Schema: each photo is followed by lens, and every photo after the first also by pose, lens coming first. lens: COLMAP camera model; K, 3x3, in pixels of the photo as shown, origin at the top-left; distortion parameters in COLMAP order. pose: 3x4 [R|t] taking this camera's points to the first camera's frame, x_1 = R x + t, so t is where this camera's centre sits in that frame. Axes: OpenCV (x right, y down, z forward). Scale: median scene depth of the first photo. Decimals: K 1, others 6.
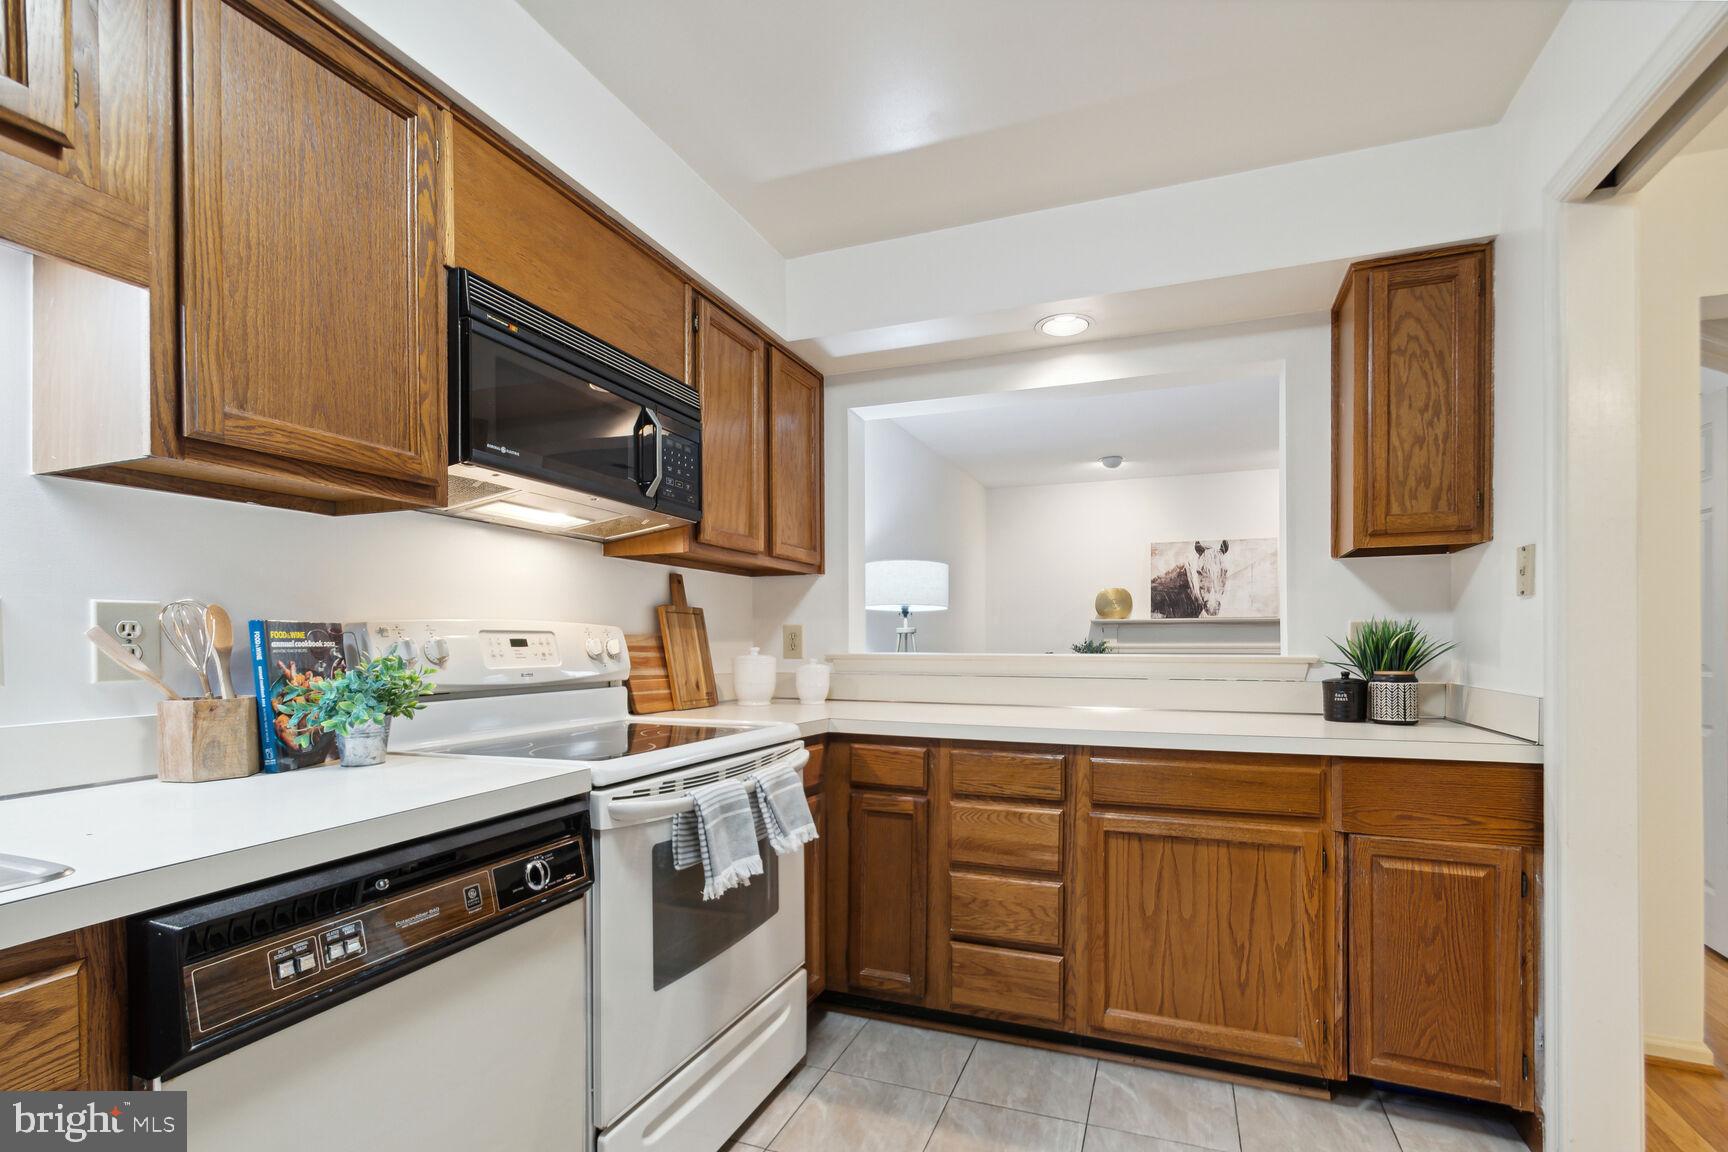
lens RADIAL K [[786.3, 0, 873.2], [0, 786.3, 649.4], [0, 0, 1]] dist [-0.000489, -0.000044]
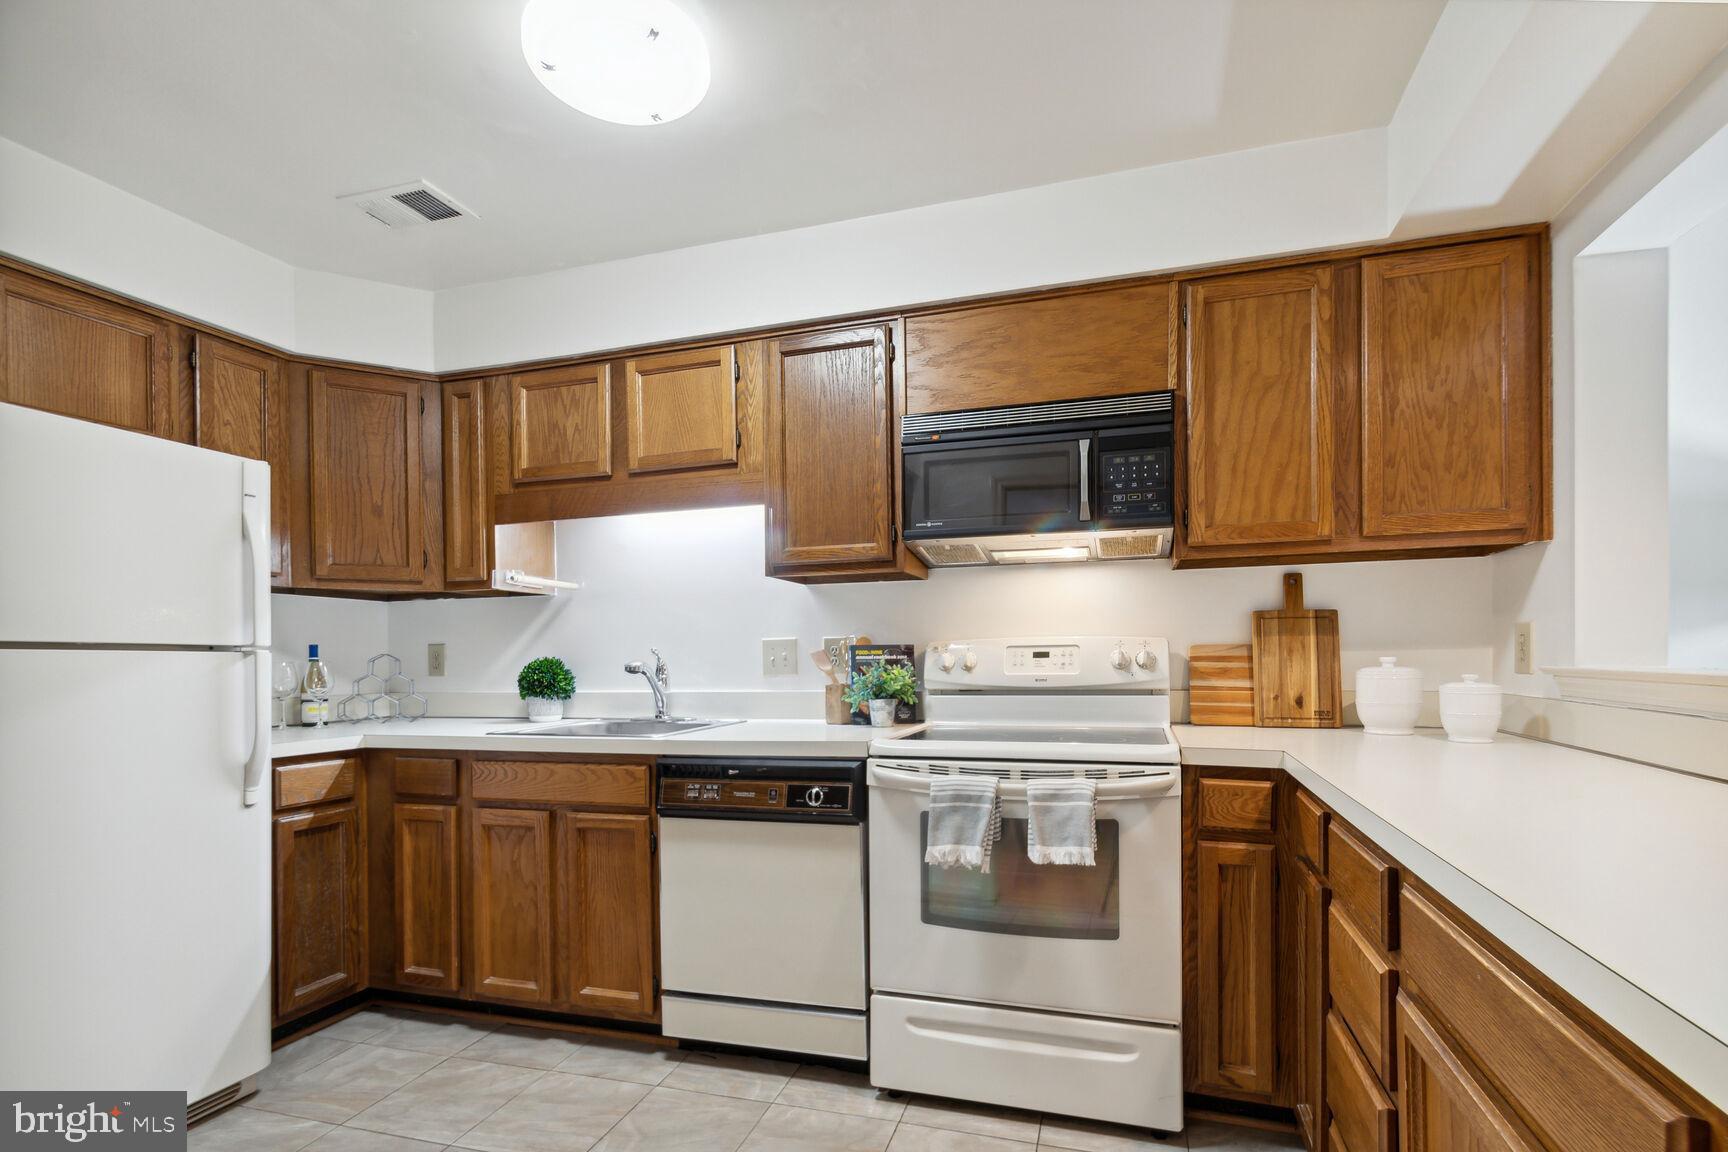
lens RADIAL K [[804.9, 0, 904.9], [0, 804.9, 660.7], [0, 0, 1]] dist [-0.001427, -0.000139]
pose [[0.079743, 0.009230, -0.996773, 1.097132], [0.003832, 0.999947, 0.009566, -0.015810], [0.996808, -0.004582, 0.079703, 0.897808]]
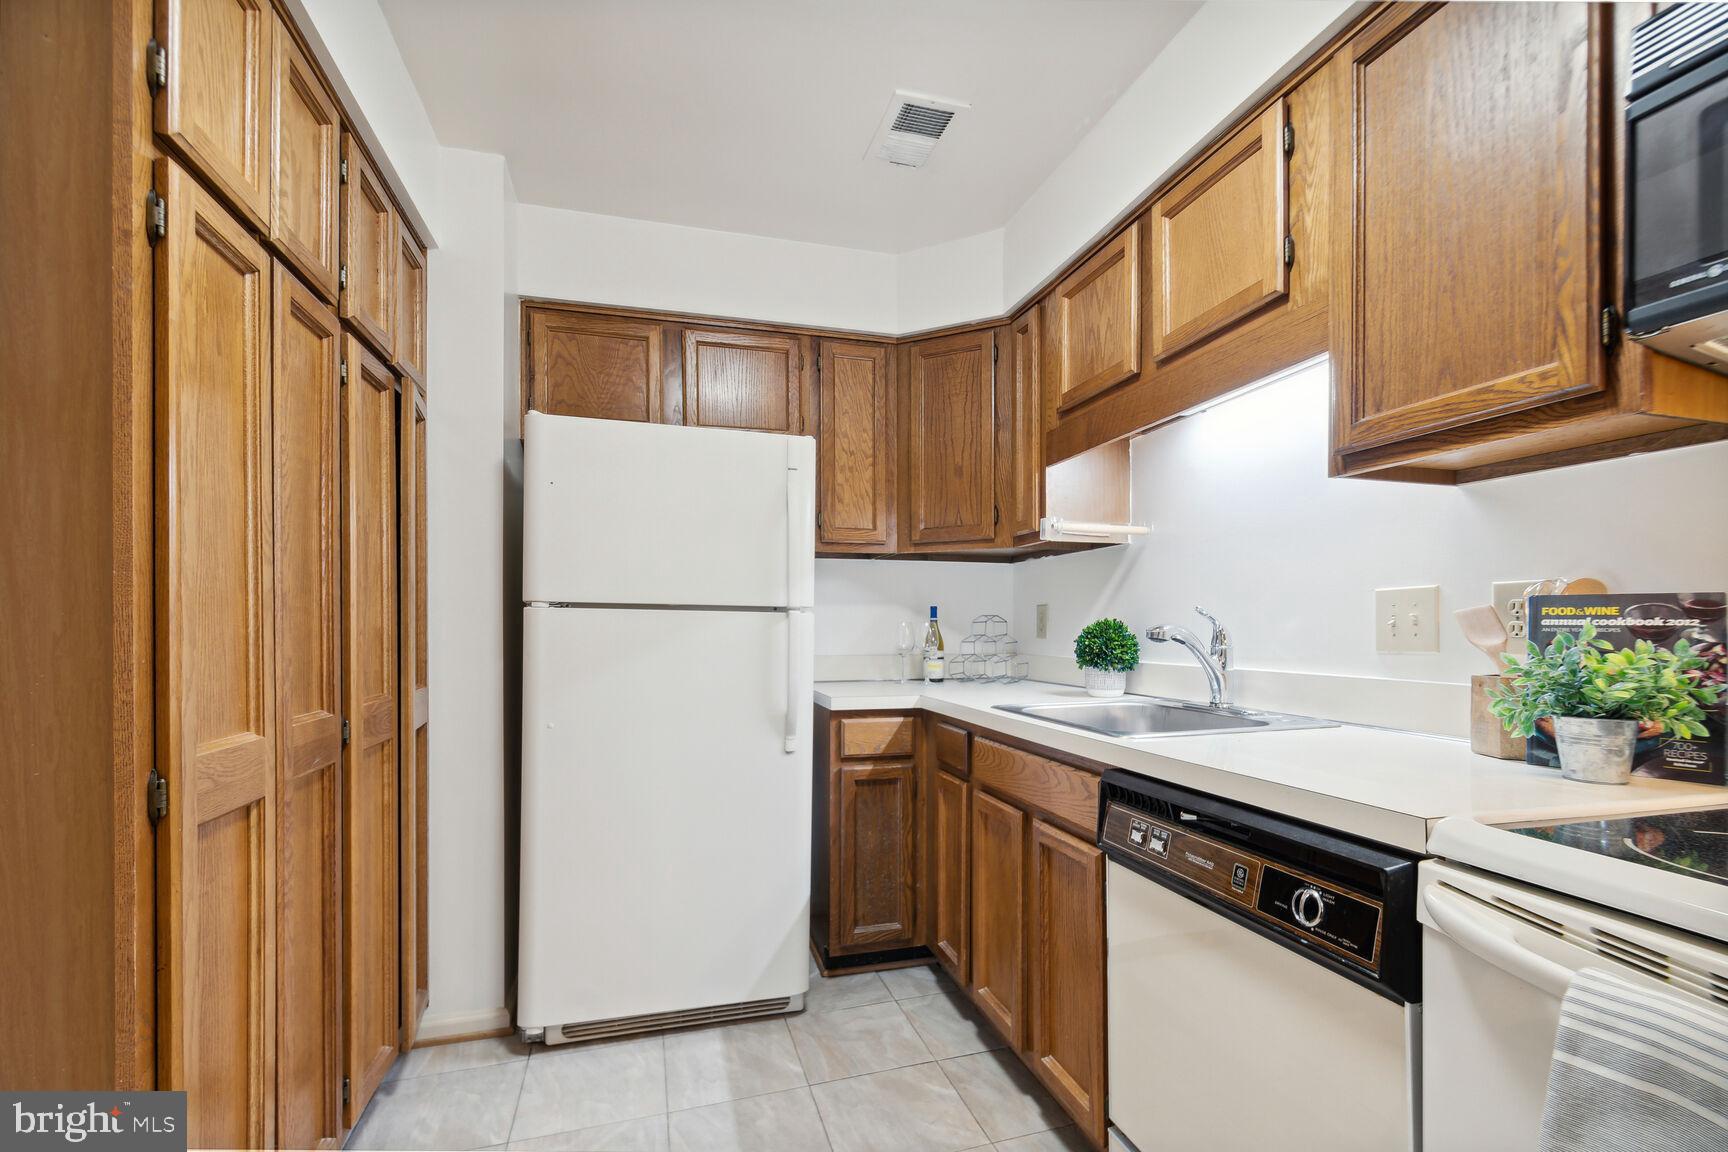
lens RADIAL K [[777.6, 0, 873.6], [0, 777.6, 628.7], [0, 0, 1]] dist [-0.000414, 0.000178]
pose [[-0.795865, 0.008576, -0.605413, 0.353019], [-0.000005, 0.999900, 0.014171, -0.010995], [0.605474, 0.011281, -0.795785, 1.160165]]
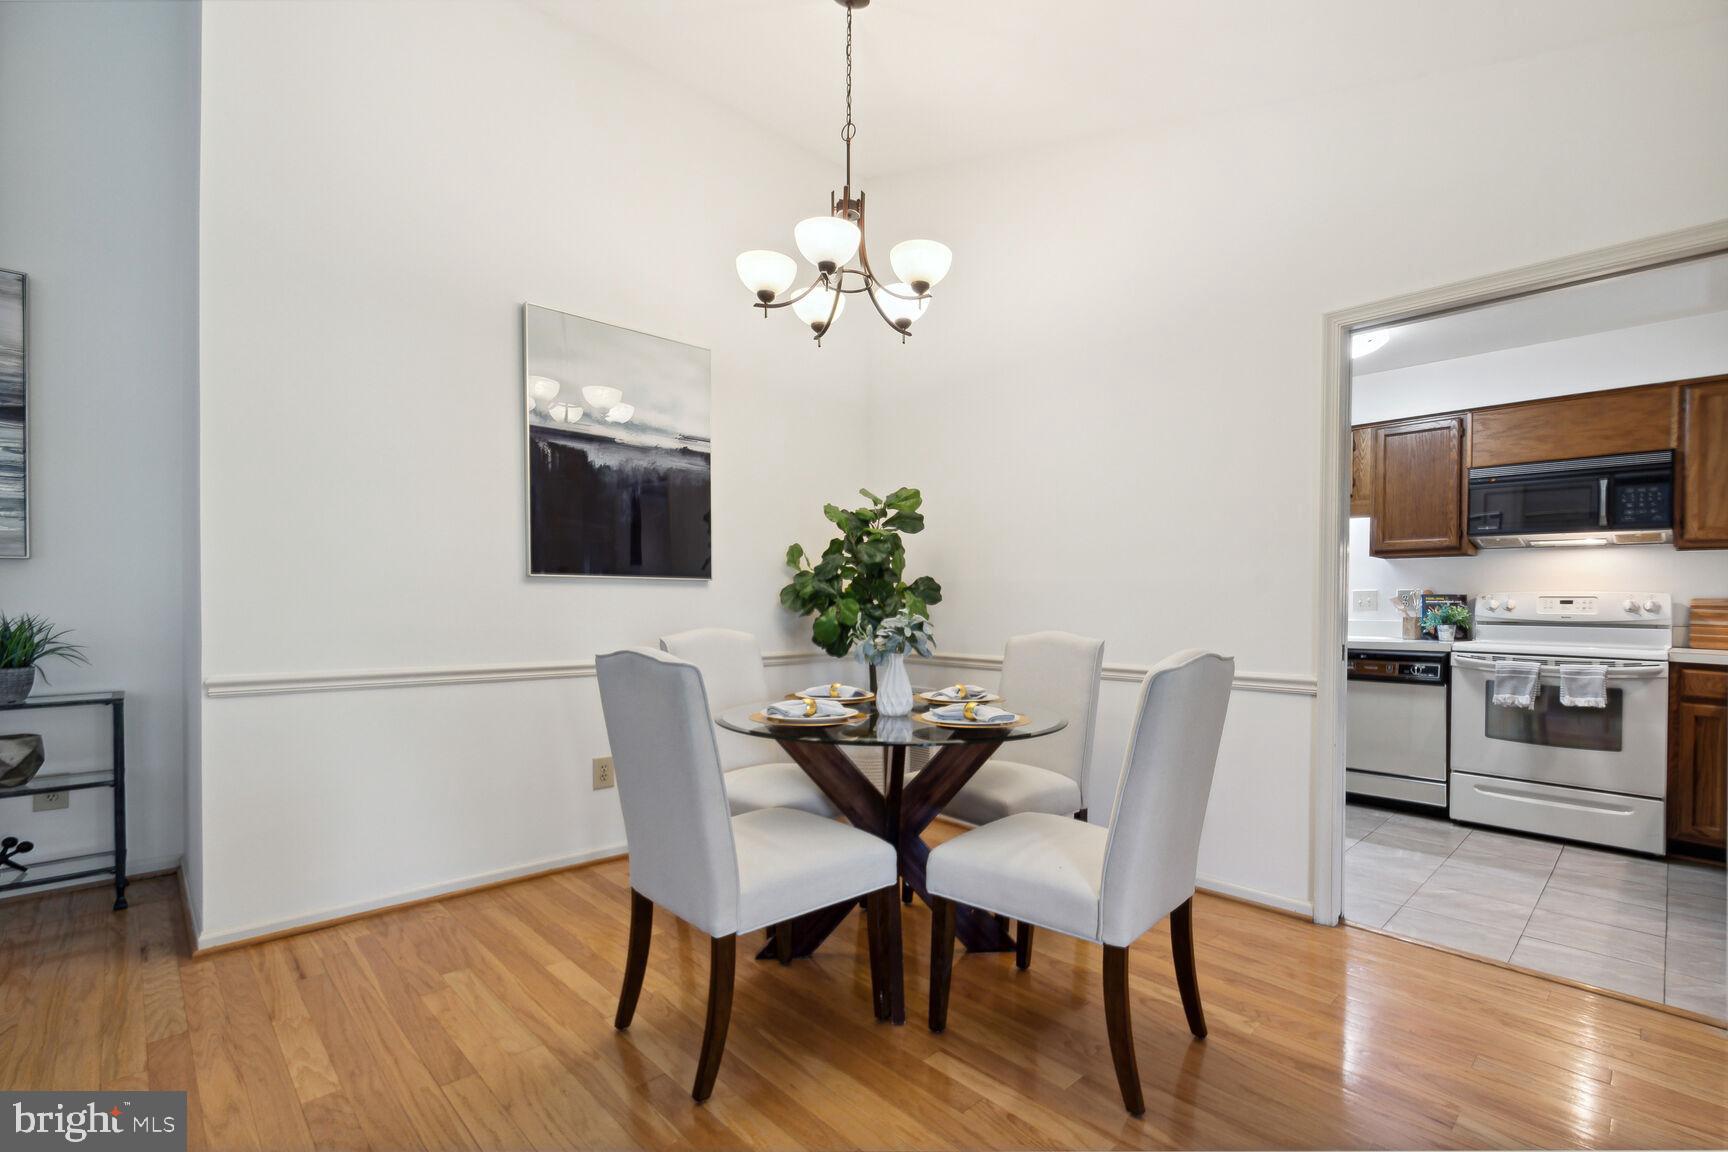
lens RADIAL K [[772.7, 0, 871.1], [0, 772.7, 598.8], [0, 0, 1]] dist [-0.000468, -0.000174]
pose [[-0.444328, -0.005162, -0.895849, 2.975209], [-0.018871, 0.999815, 0.003599, 0.014136], [0.895665, 0.018505, -0.444344, 0.327366]]
